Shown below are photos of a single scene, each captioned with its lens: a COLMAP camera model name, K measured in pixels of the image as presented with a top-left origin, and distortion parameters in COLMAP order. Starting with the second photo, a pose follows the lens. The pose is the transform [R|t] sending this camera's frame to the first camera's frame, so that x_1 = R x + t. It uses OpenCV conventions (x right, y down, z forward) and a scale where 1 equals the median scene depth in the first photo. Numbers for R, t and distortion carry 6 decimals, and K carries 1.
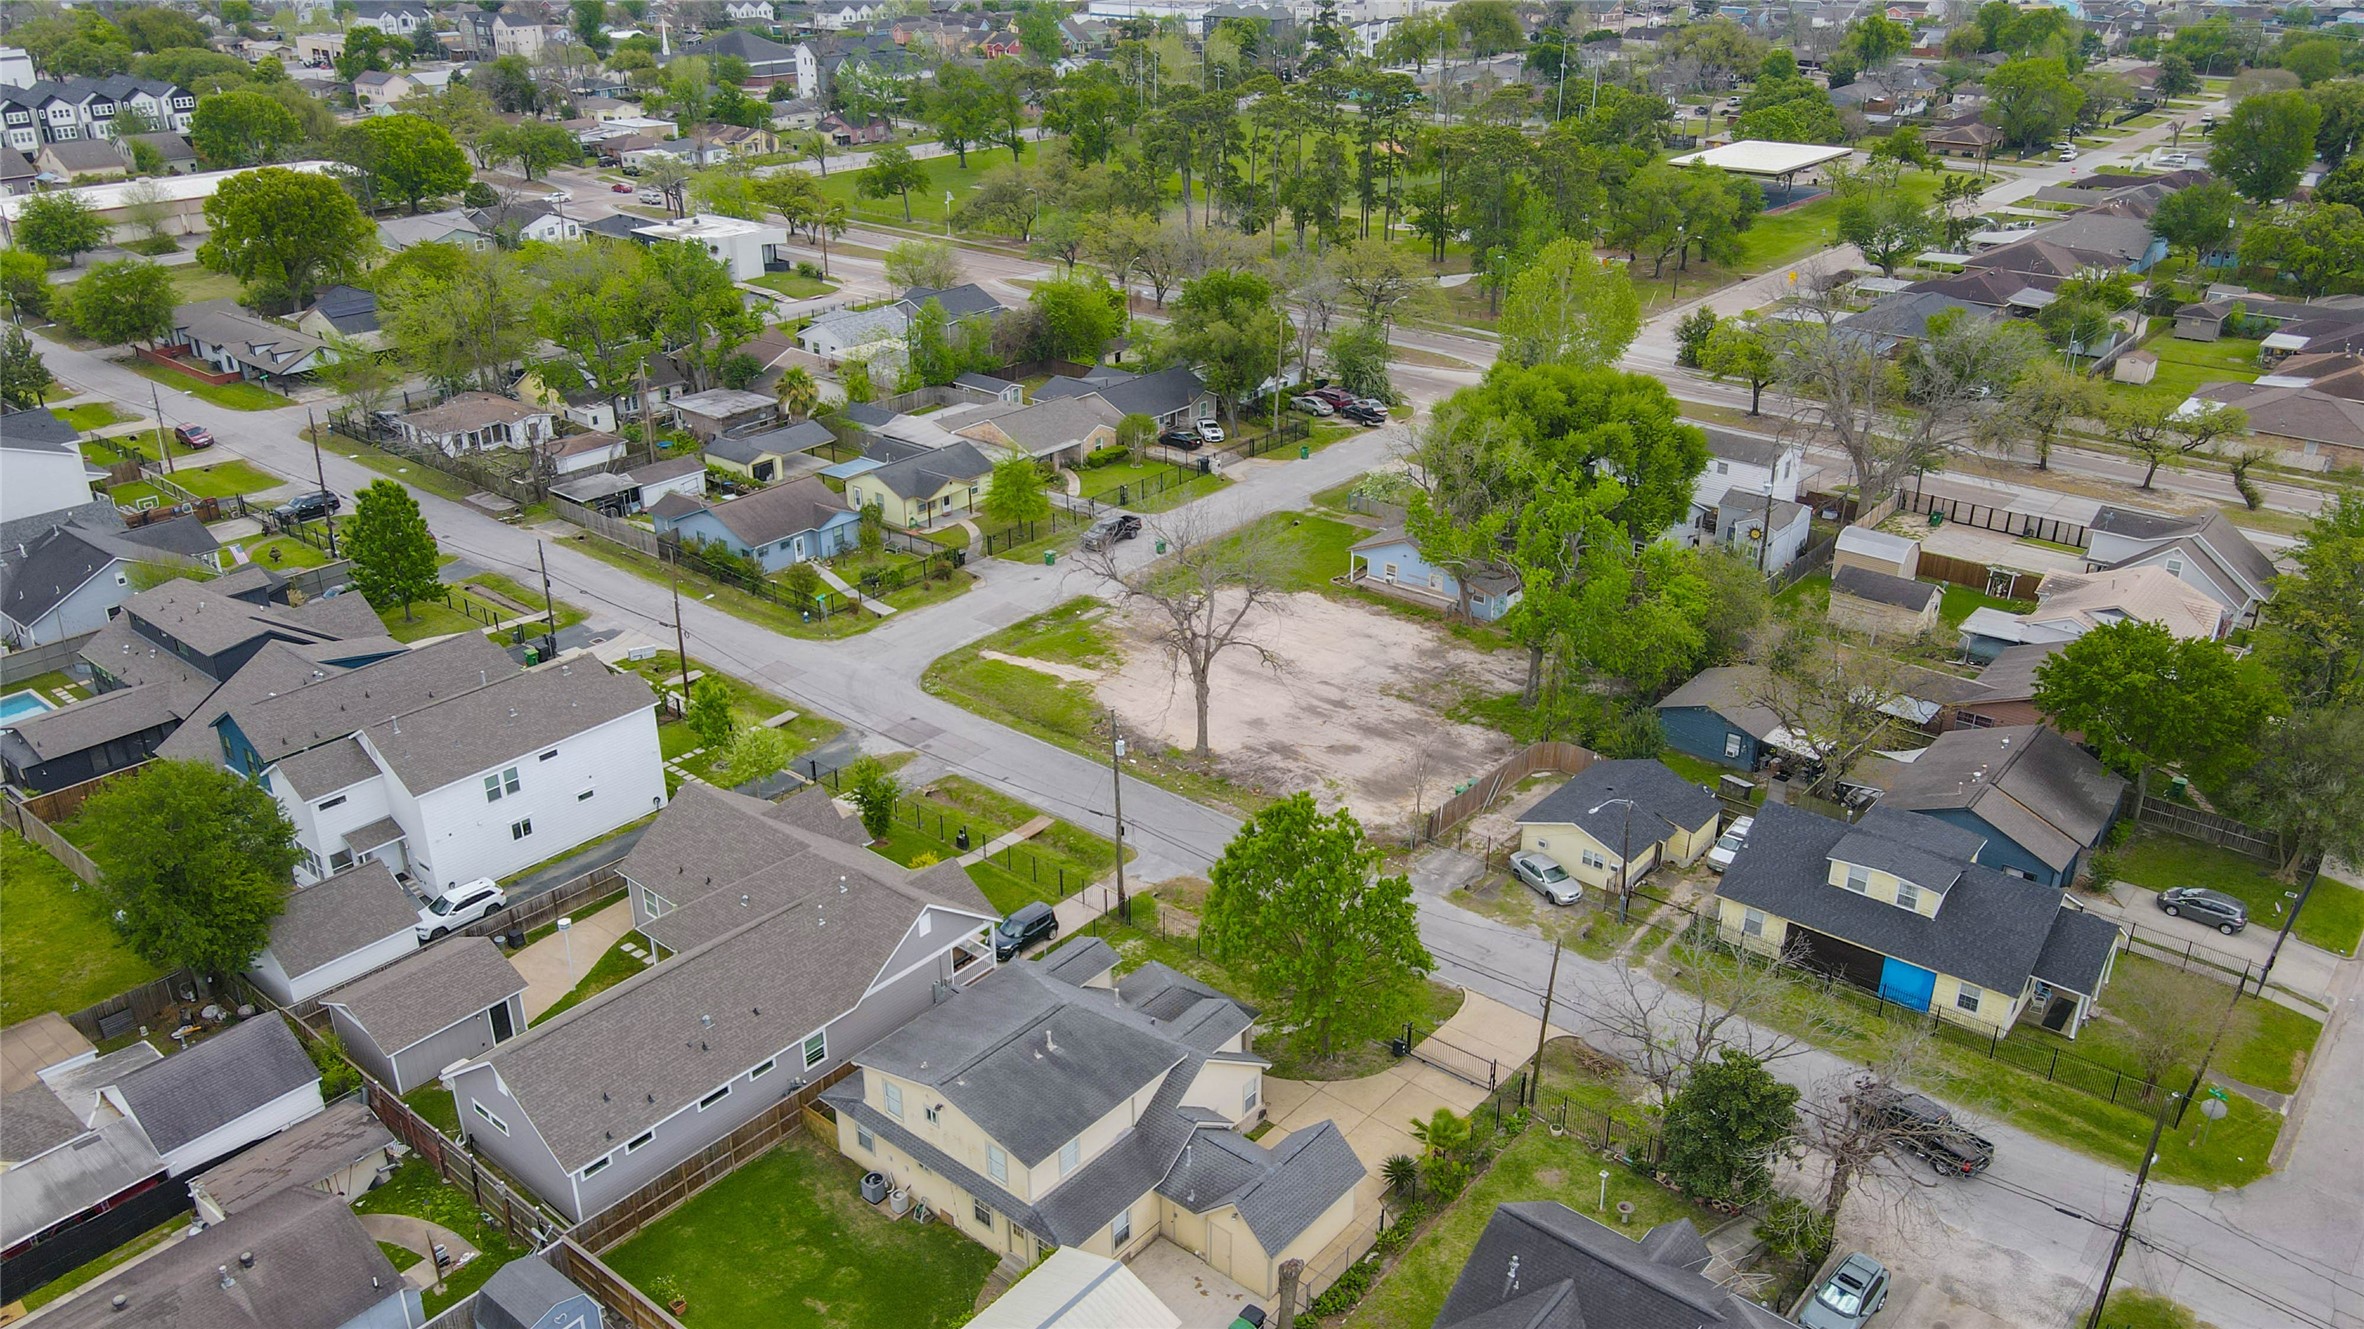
lens RADIAL K [[1761.5, 0, 1182.0], [0, 1761.5, 664.5], [0, 0, 1]] dist [-0.013676, 0.045456]
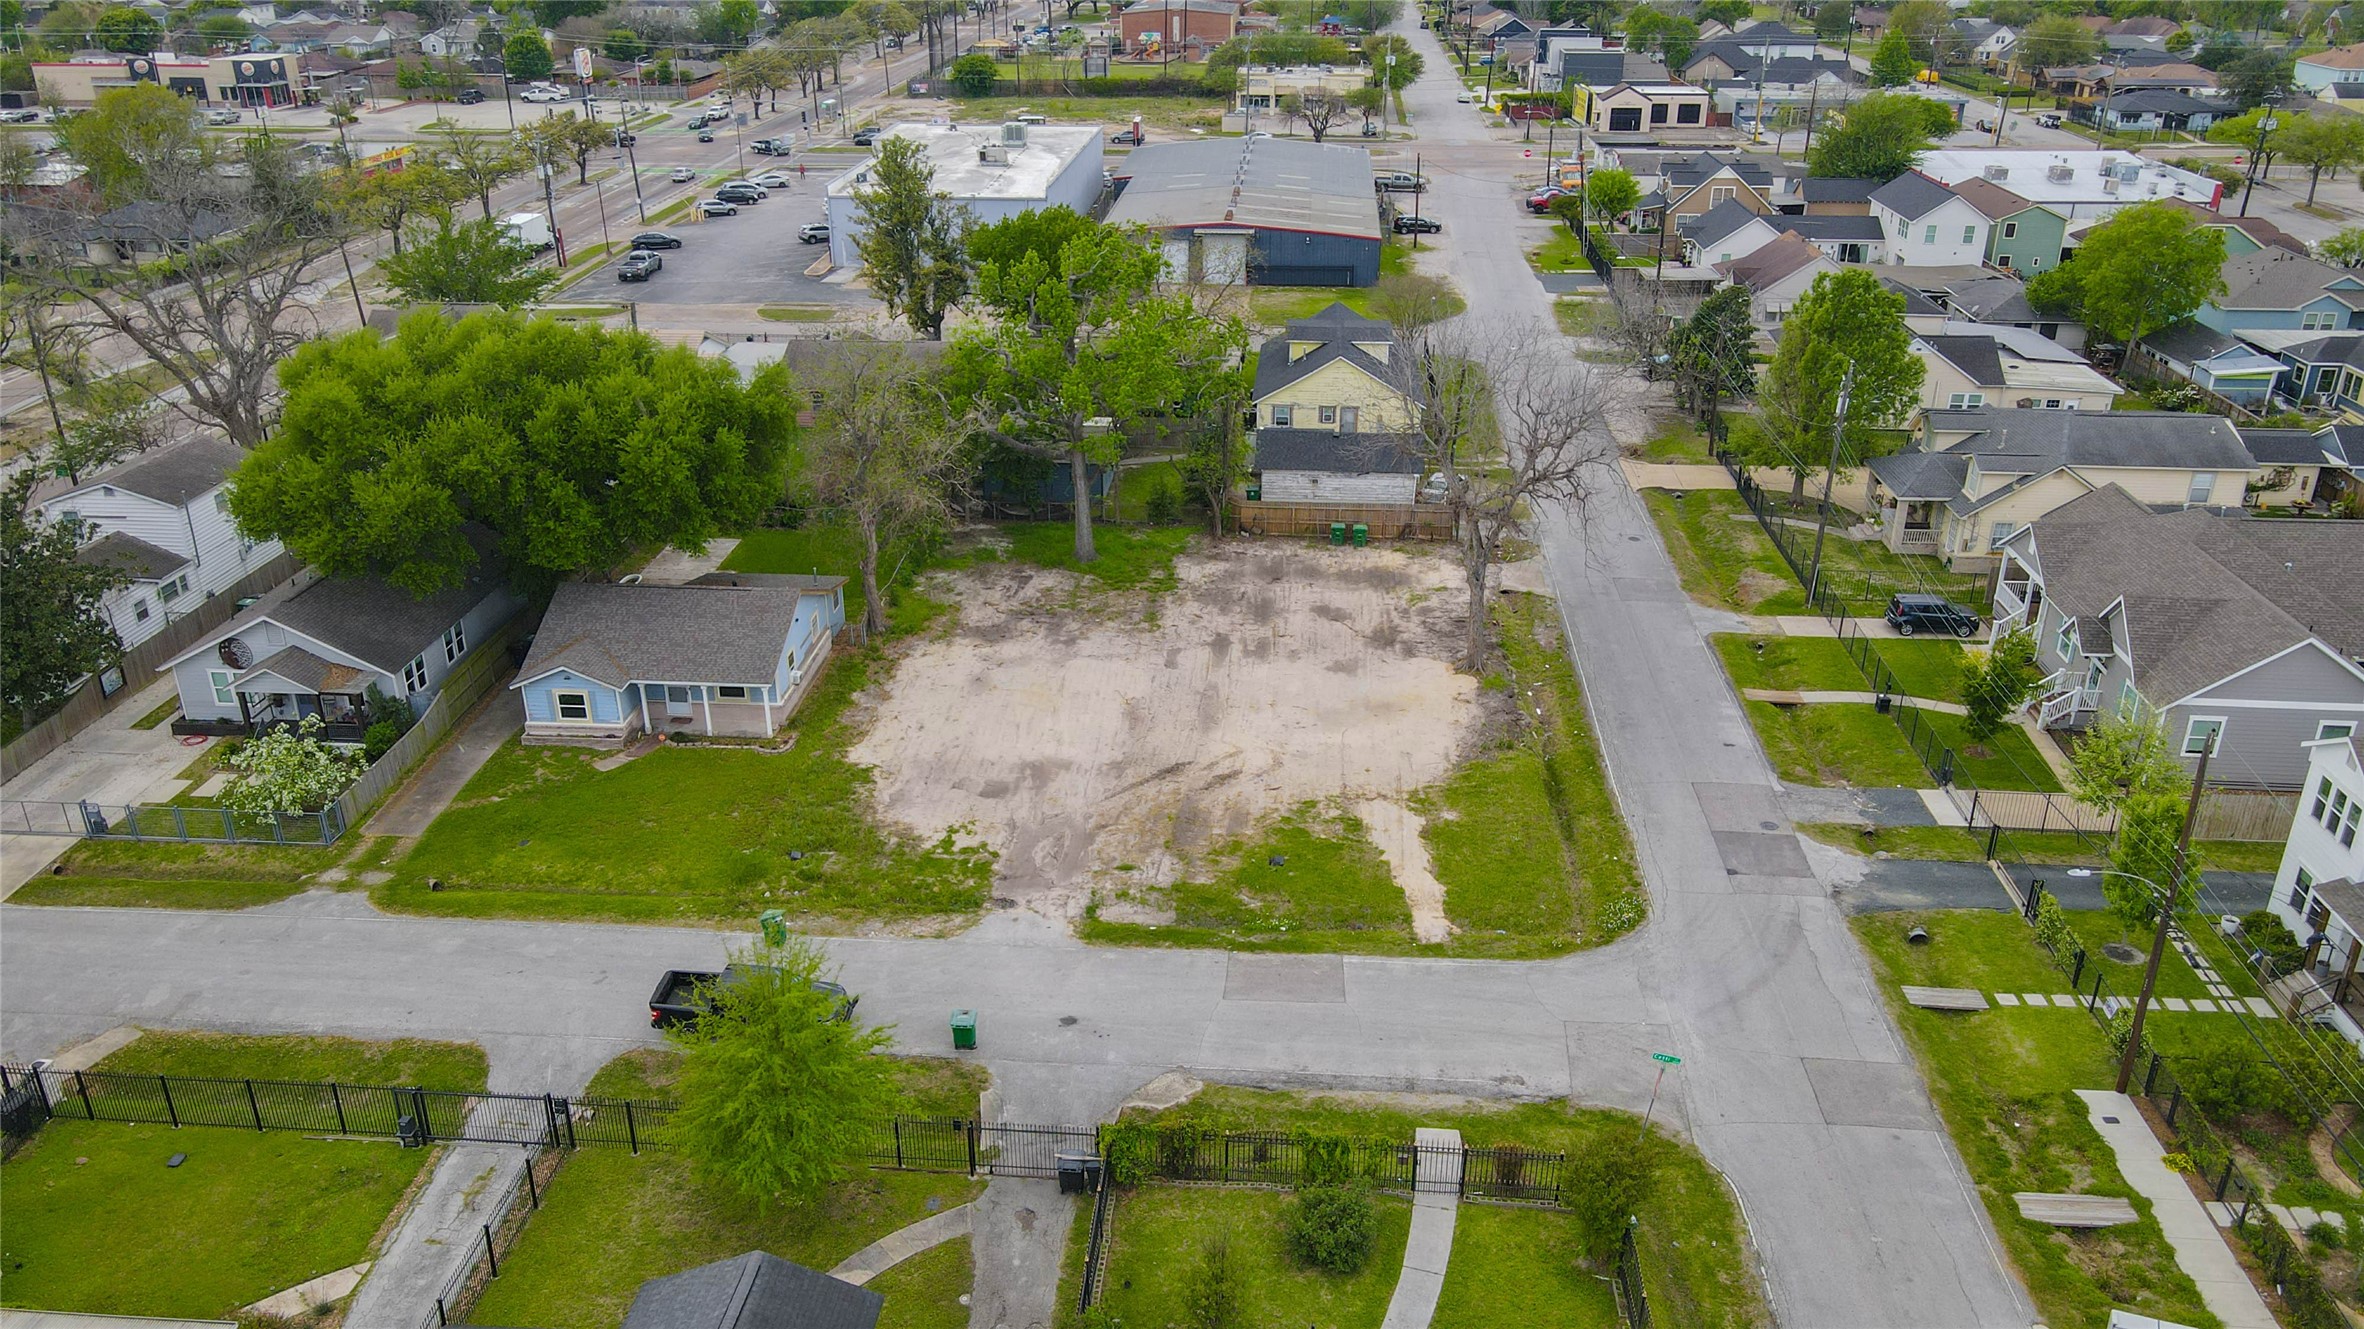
lens RADIAL K [[1761.5, 0, 1182.0], [0, 1761.5, 664.5], [0, 0, 1]] dist [-0.013676, 0.045456]
pose [[-0.580261, -0.331842, 0.743759, -0.366326], [0.337721, 0.732969, 0.590509, -0.334583], [-0.741108, 0.593832, -0.313244, 1.044305]]
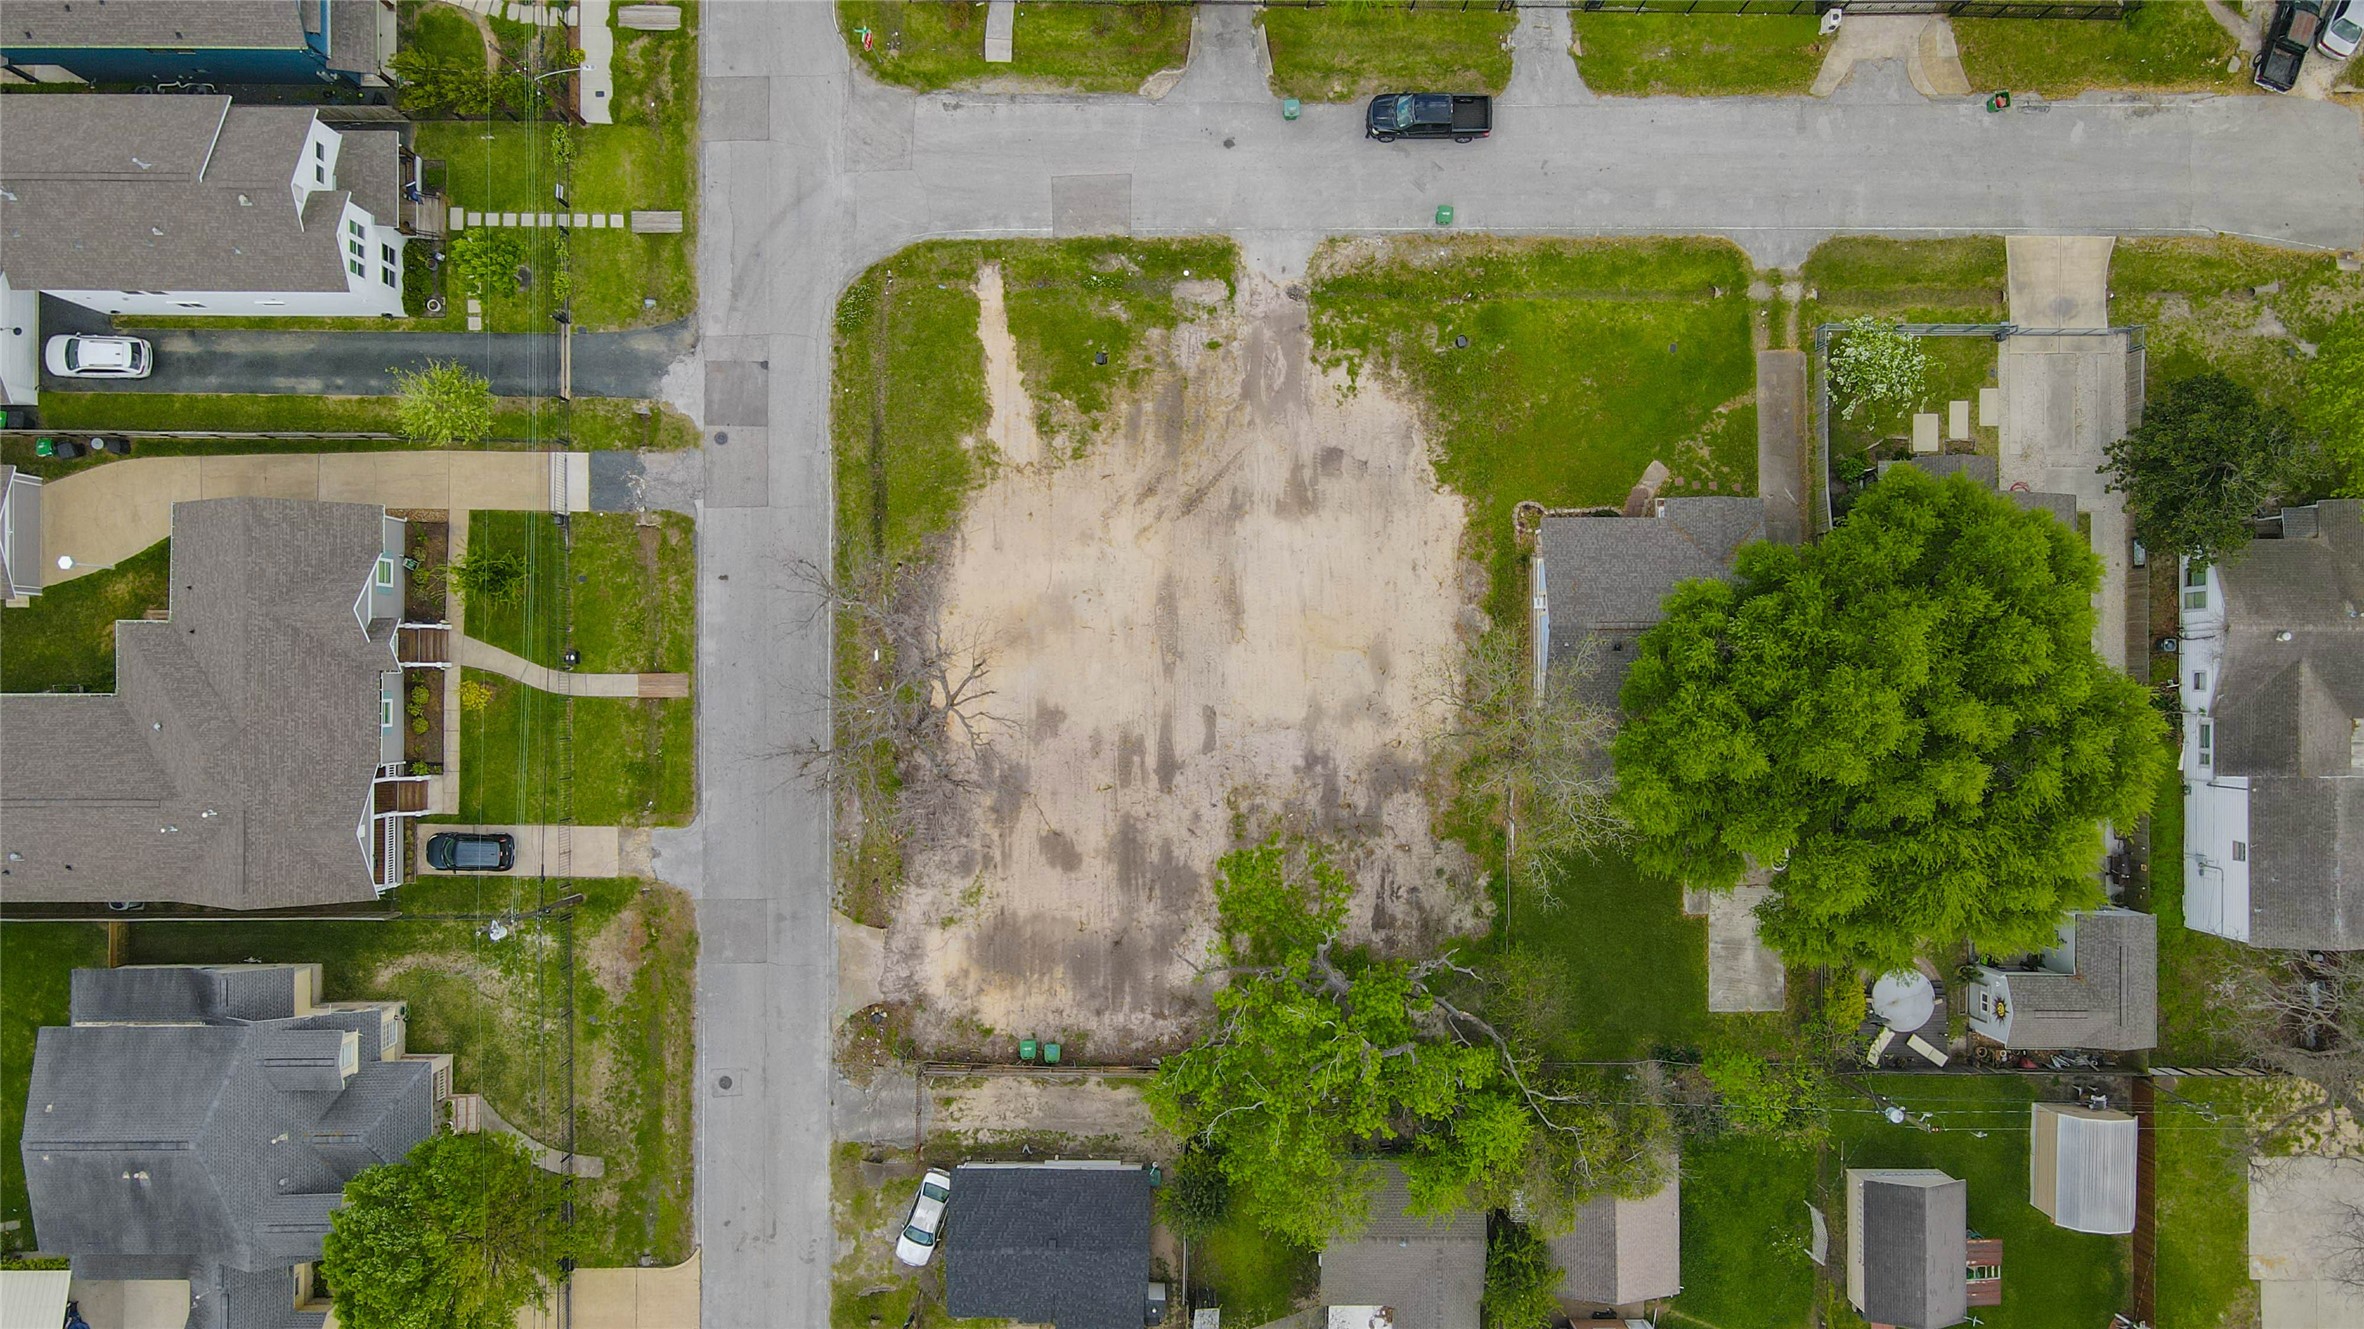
lens RADIAL K [[1761.5, 0, 1182.0], [0, 1761.5, 664.5], [0, 0, 1]] dist [-0.013676, 0.045456]
pose [[0.640114, 0.768192, 0.011660, 0.042747], [-0.328792, 0.260194, 0.907852, -0.560230], [0.694370, -0.584962, 0.419129, 0.605572]]
